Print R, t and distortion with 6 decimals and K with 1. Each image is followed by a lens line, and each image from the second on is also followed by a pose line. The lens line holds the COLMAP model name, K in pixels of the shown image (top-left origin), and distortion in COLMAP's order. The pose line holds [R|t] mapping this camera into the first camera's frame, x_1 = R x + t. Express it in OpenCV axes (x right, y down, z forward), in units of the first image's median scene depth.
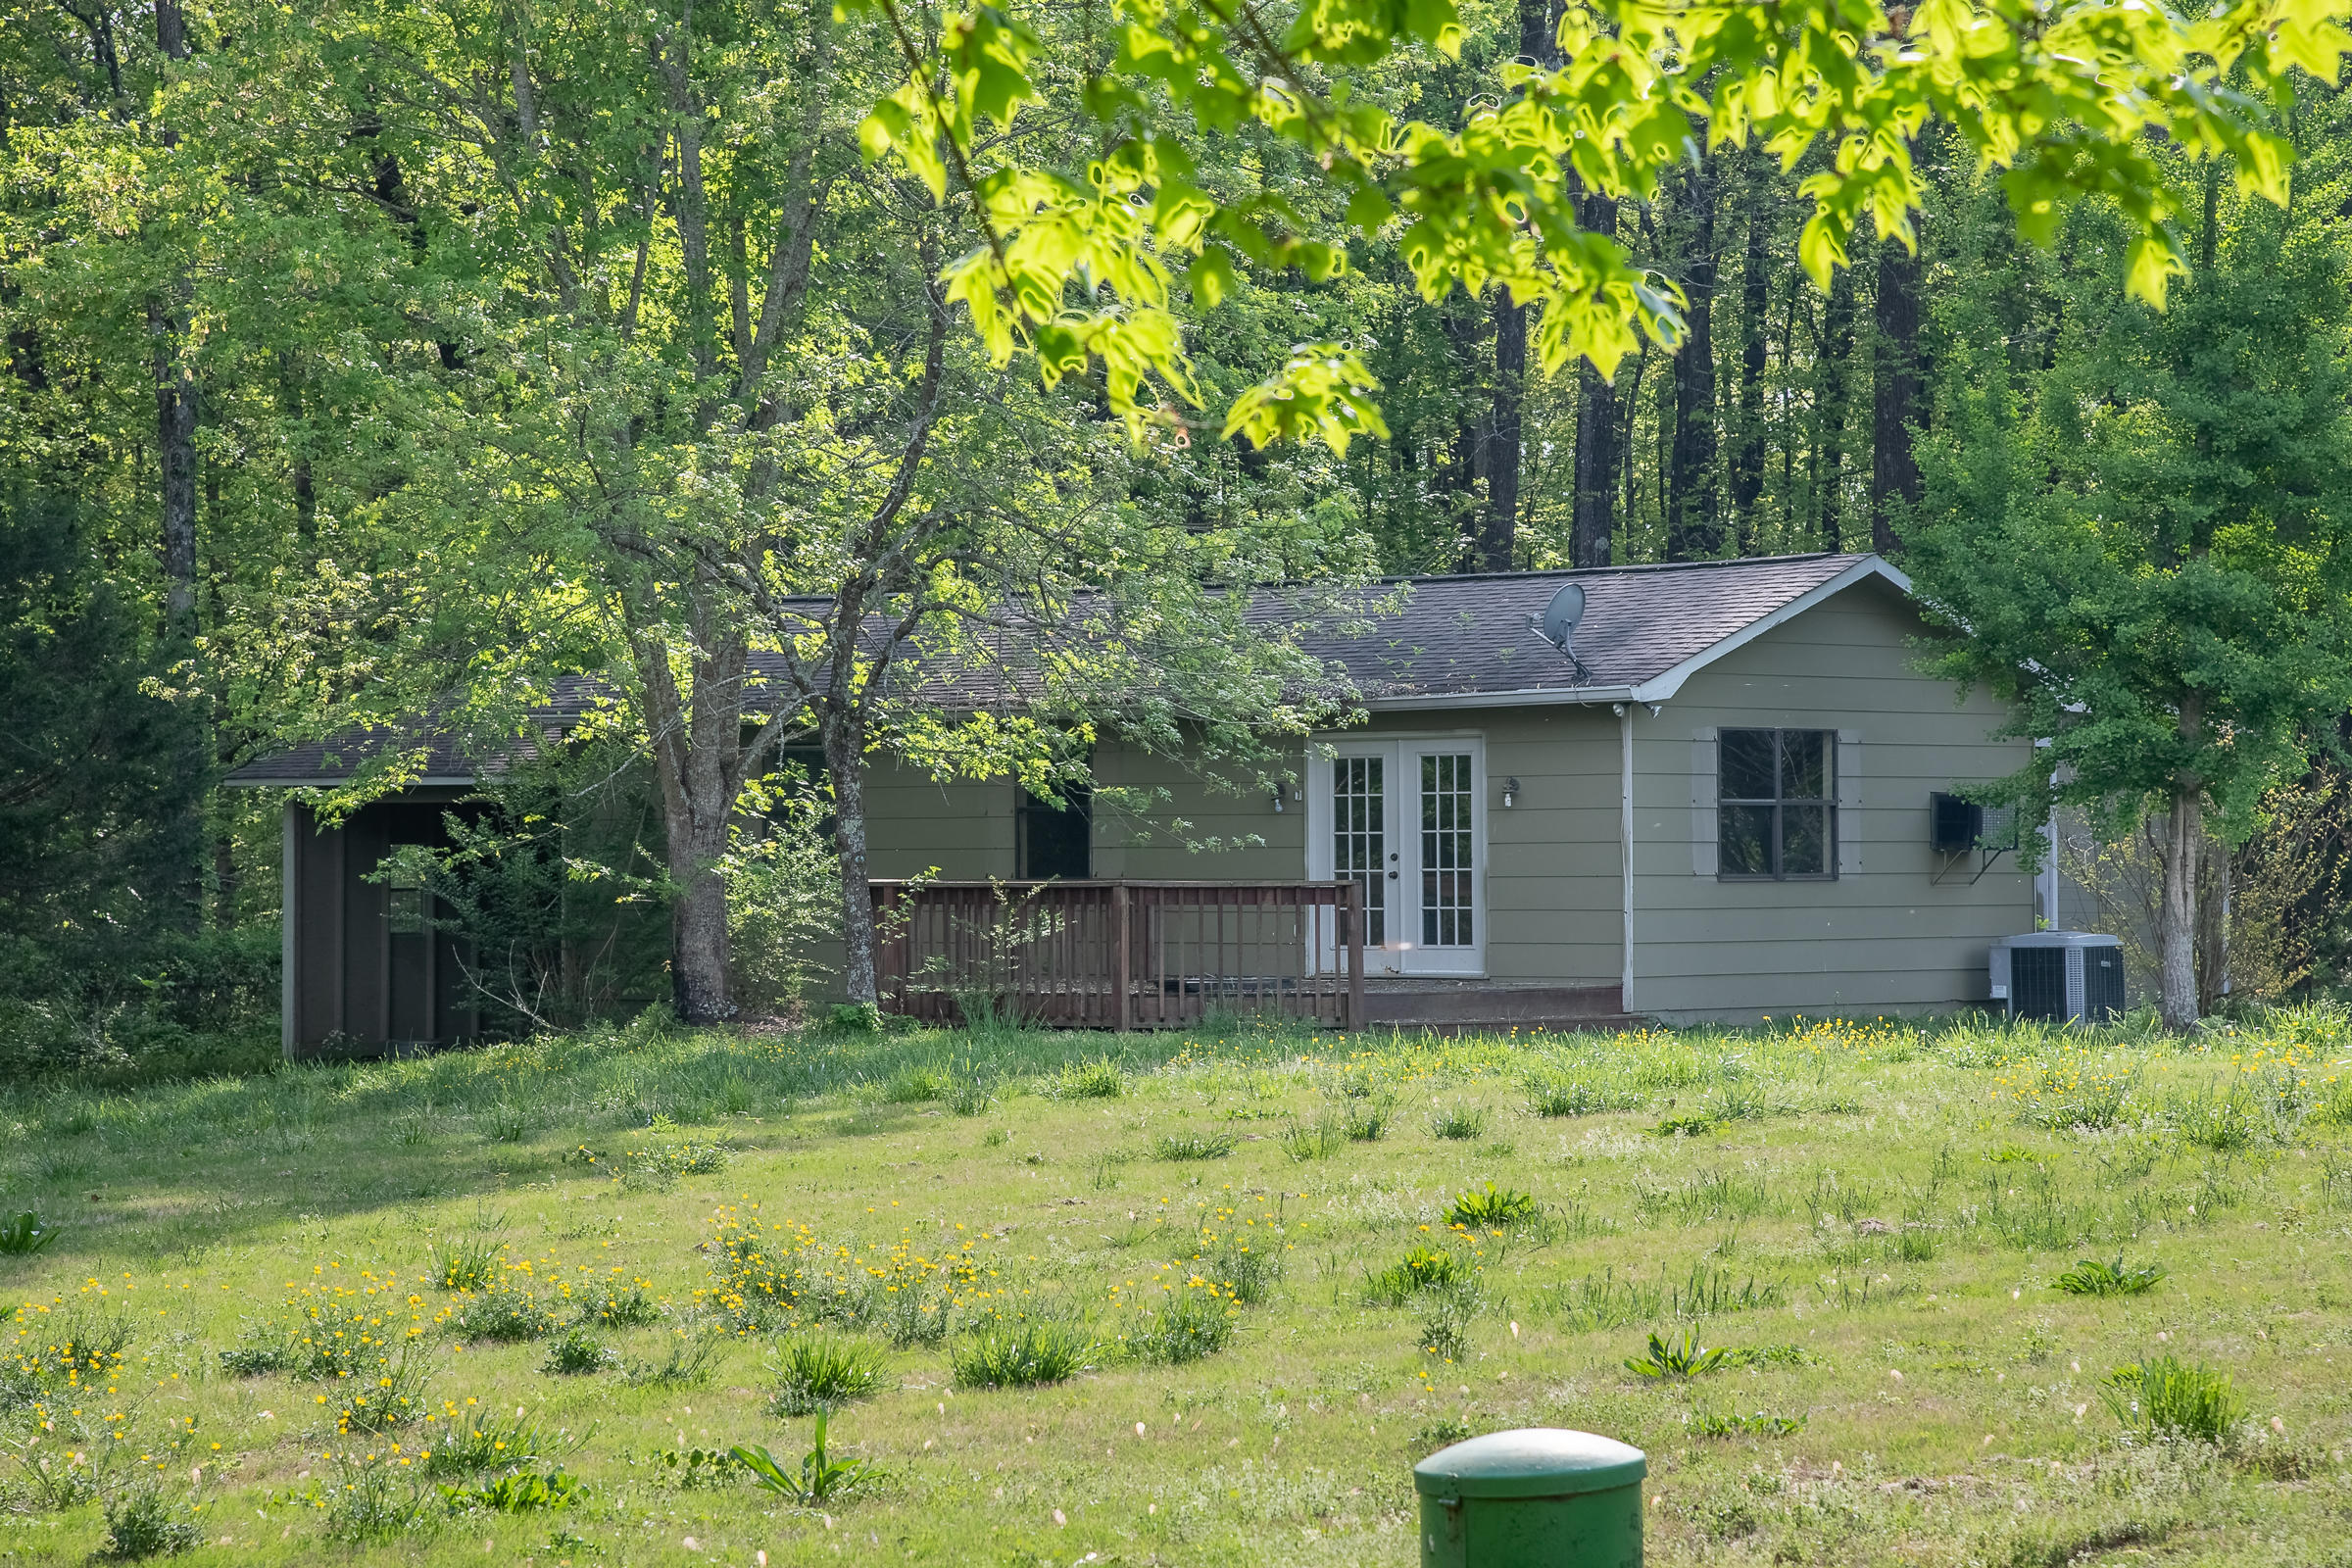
lens RADIAL K [[6092.0, 0, 1181.5], [0, 6092.0, 789.3], [0, 0, 1]] dist [0.812915, 0.000000]
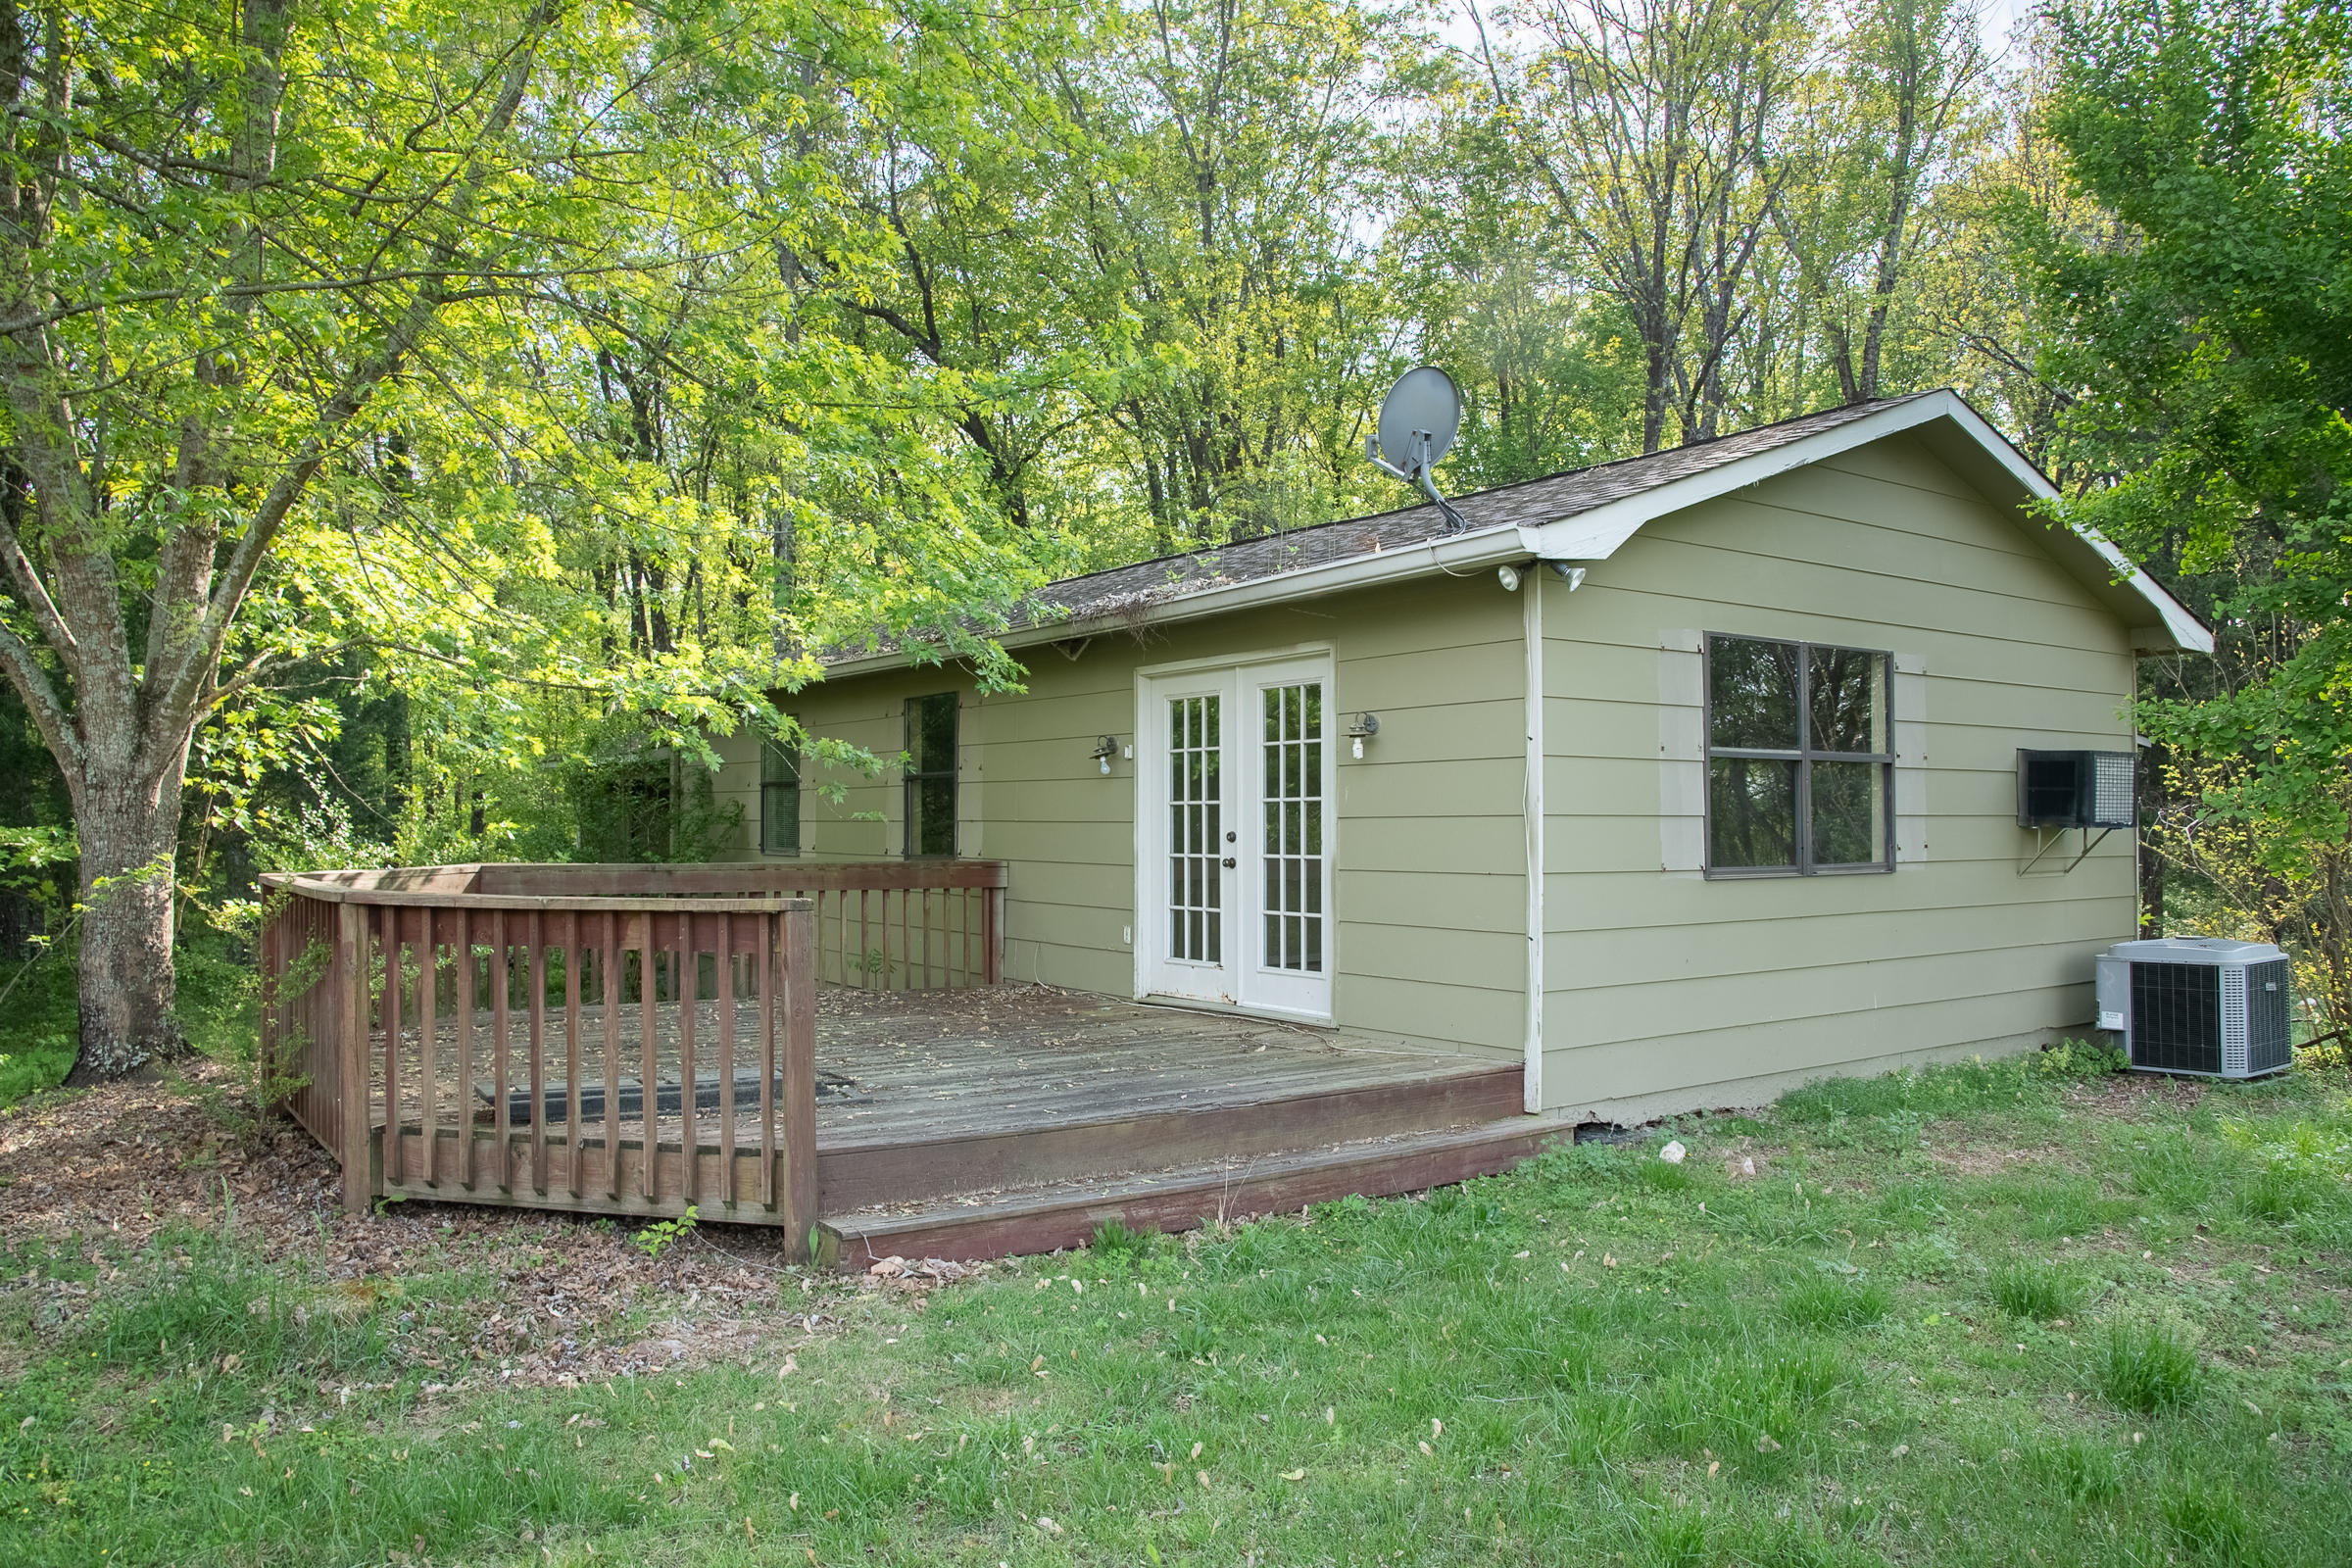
lens RADIAL K [[1621.4, 0, 1186.2], [0, 1621.4, 776.0], [0, 0, 1]] dist [-0.083918, 0.013932]
pose [[0.963843, -0.004055, -0.266441, 0.079483], [-0.000806, 0.999835, -0.018133, 0.007503], [0.266470, 0.017692, 0.963681, 0.822267]]
